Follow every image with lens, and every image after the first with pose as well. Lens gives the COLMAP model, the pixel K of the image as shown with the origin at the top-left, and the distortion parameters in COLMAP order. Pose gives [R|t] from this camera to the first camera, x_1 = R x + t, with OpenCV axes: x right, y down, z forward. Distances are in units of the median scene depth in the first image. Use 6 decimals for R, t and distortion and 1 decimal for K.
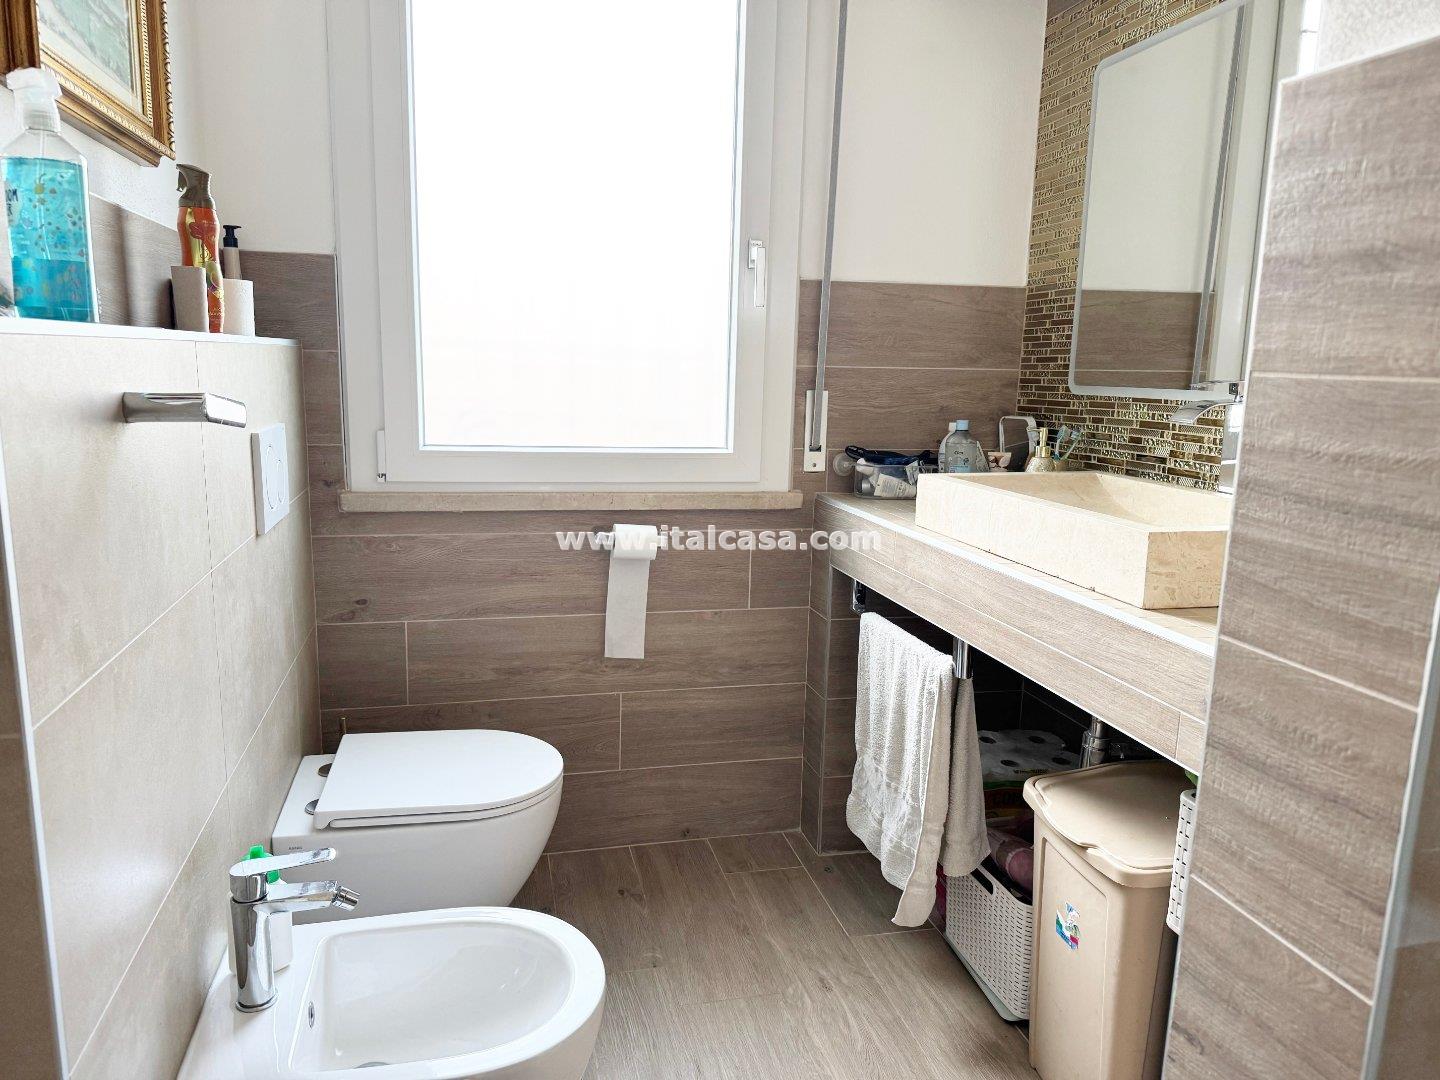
lens RADIAL K [[1007.0, 0, 706.7], [0, 1007.0, 539.1], [0, 0, 1]] dist [0.062056, -0.077552]
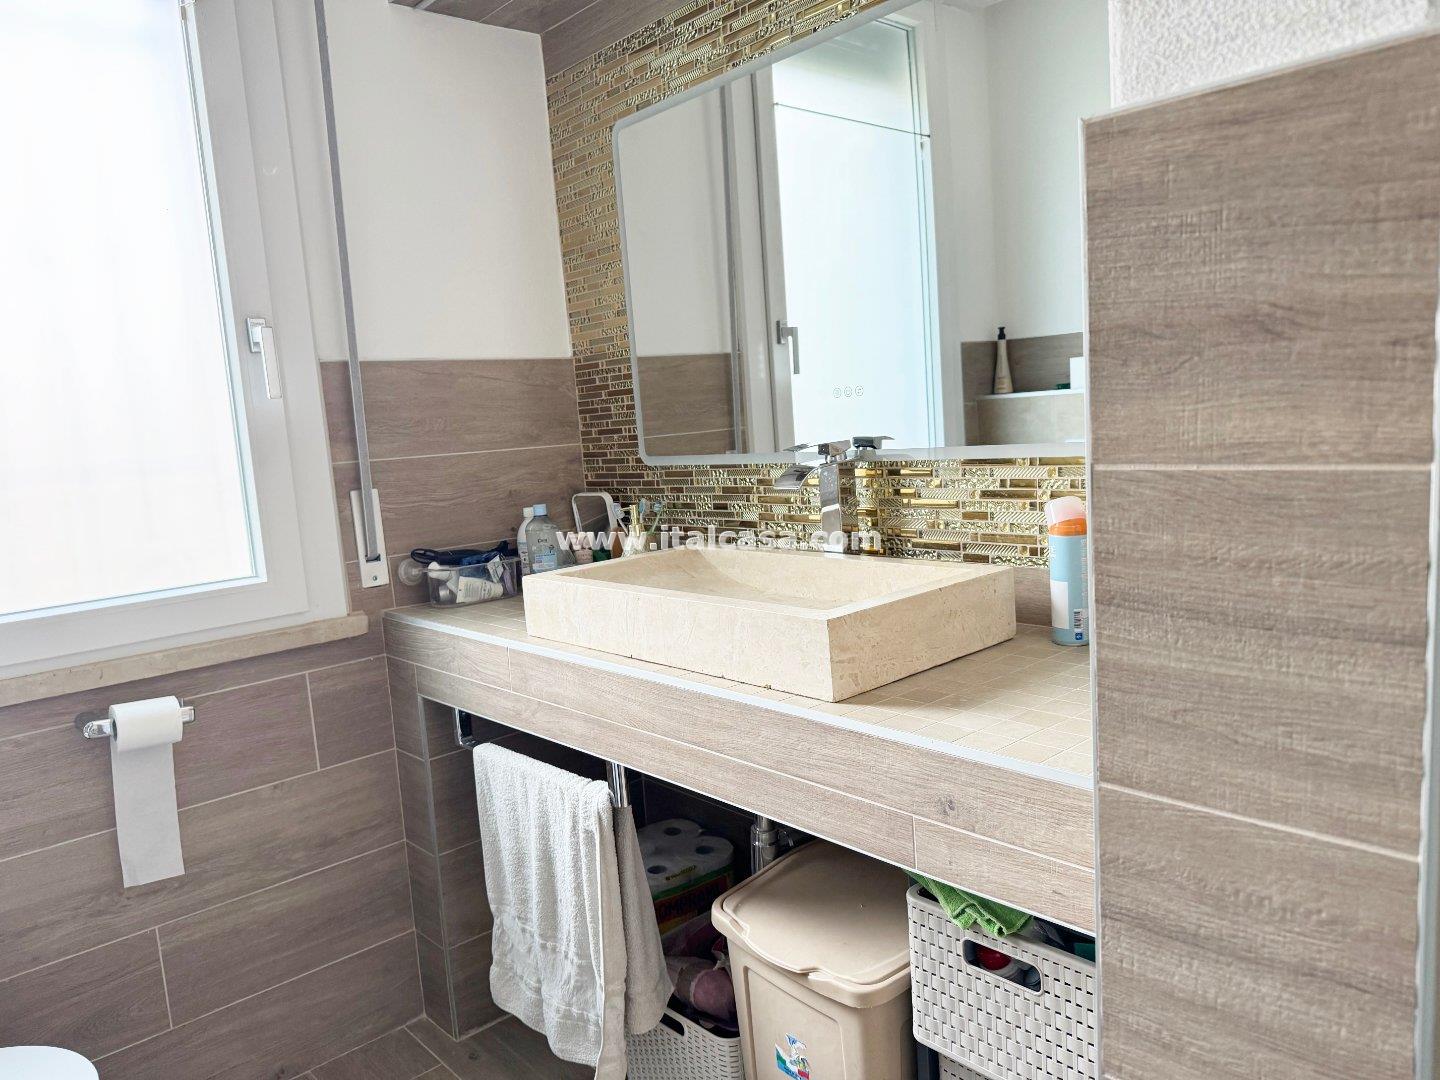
lens RADIAL K [[1007.0, 0, 714.1], [0, 1007.0, 544.7], [0, 0, 1]] dist [0.062056, -0.077552]
pose [[0.870431, -0.145495, 0.470299, -0.047914], [0.170828, 0.985235, -0.011370, -0.053985], [-0.461701, 0.090237, 0.882434, 0.158897]]
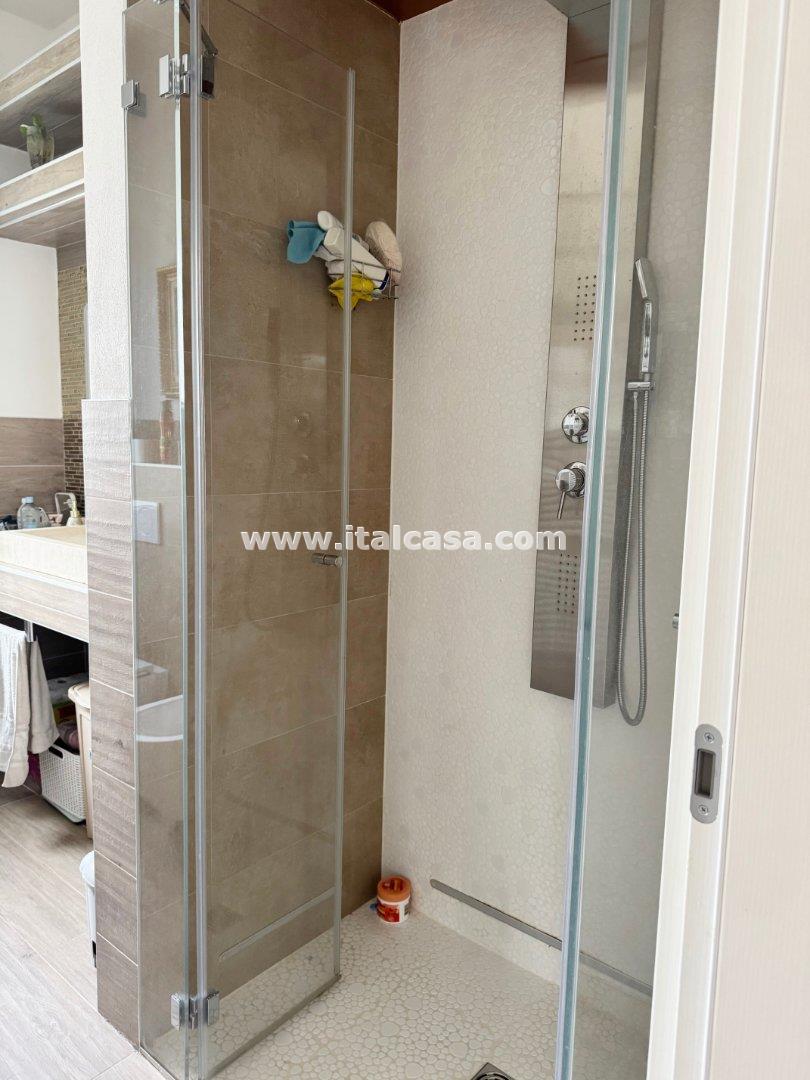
lens RADIAL K [[755.3, 0, 407.4], [0, 755.3, 537.0], [0, 0, 1]] dist [0.062056, -0.077552]
pose [[0.796916, -0.077671, 0.599076, -0.016070], [0.098977, 0.995086, -0.002650, 0.017664], [-0.595927, 0.061407, 0.800688, -0.472475]]
